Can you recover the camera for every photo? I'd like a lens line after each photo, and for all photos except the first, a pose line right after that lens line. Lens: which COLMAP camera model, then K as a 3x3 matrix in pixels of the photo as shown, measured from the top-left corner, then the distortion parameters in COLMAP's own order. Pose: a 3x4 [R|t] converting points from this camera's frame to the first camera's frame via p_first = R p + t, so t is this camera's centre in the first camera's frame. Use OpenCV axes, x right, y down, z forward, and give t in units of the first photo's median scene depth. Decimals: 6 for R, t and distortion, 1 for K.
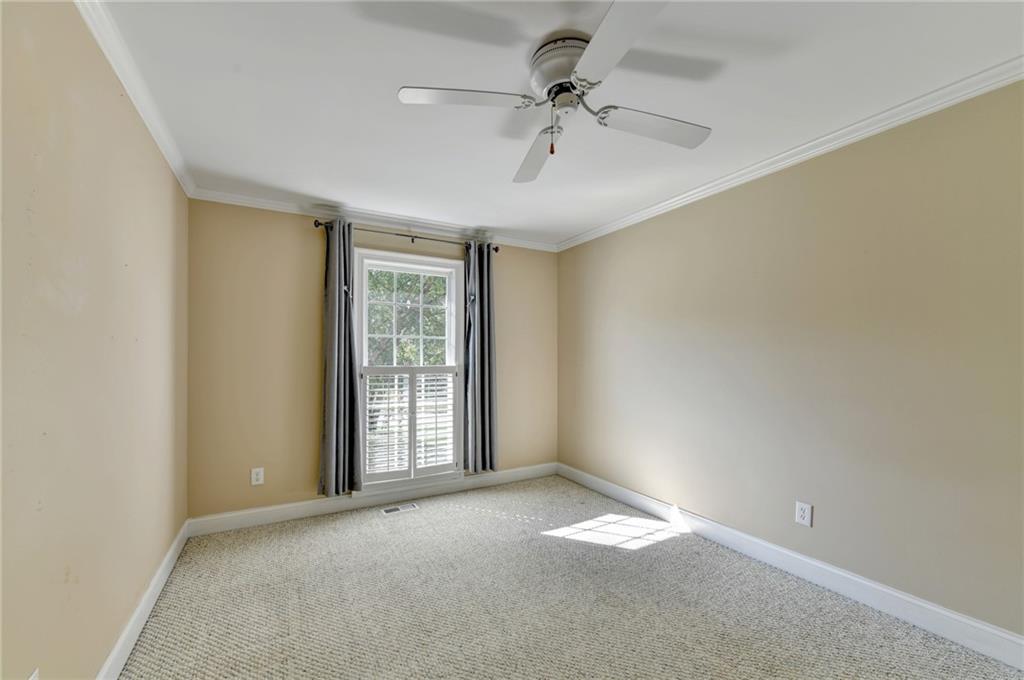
lens RADIAL K [[416.6, 0, 515.7], [0, 416.6, 347.4], [0, 0, 1]] dist [-0.001124, -0.001824]
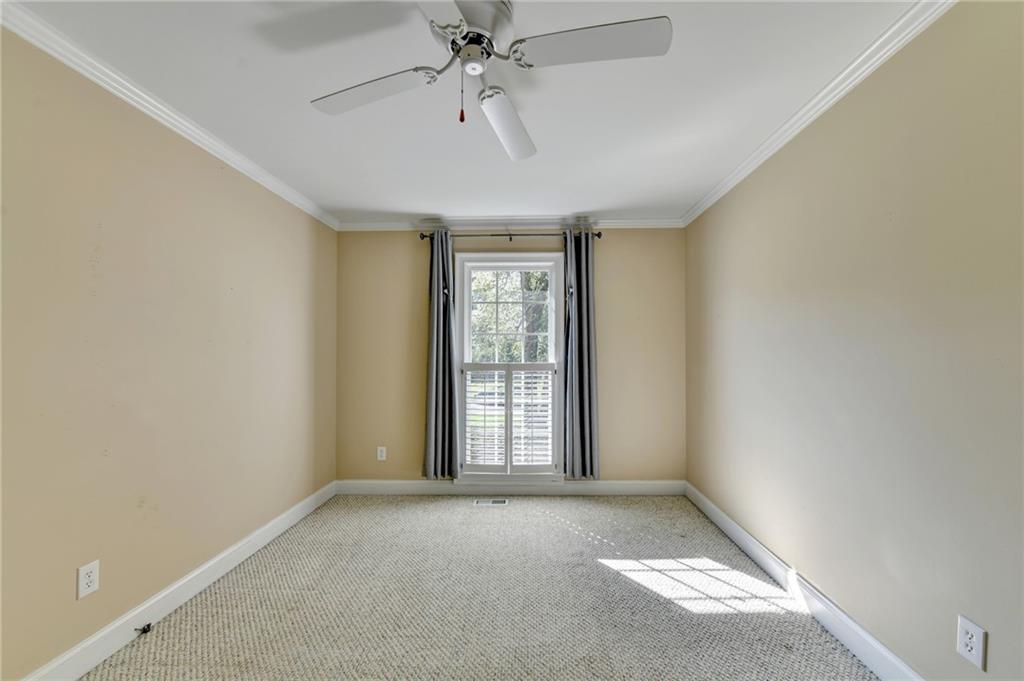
lens RADIAL K [[416.6, 0, 513.5], [0, 416.6, 342.0], [0, 0, 1]] dist [-0.001124, -0.001824]
pose [[0.857713, -0.016485, -0.513865, 0.305839], [0.014671, 0.999864, -0.007587, 0.002156], [0.513920, -0.001032, 0.857838, 0.151115]]
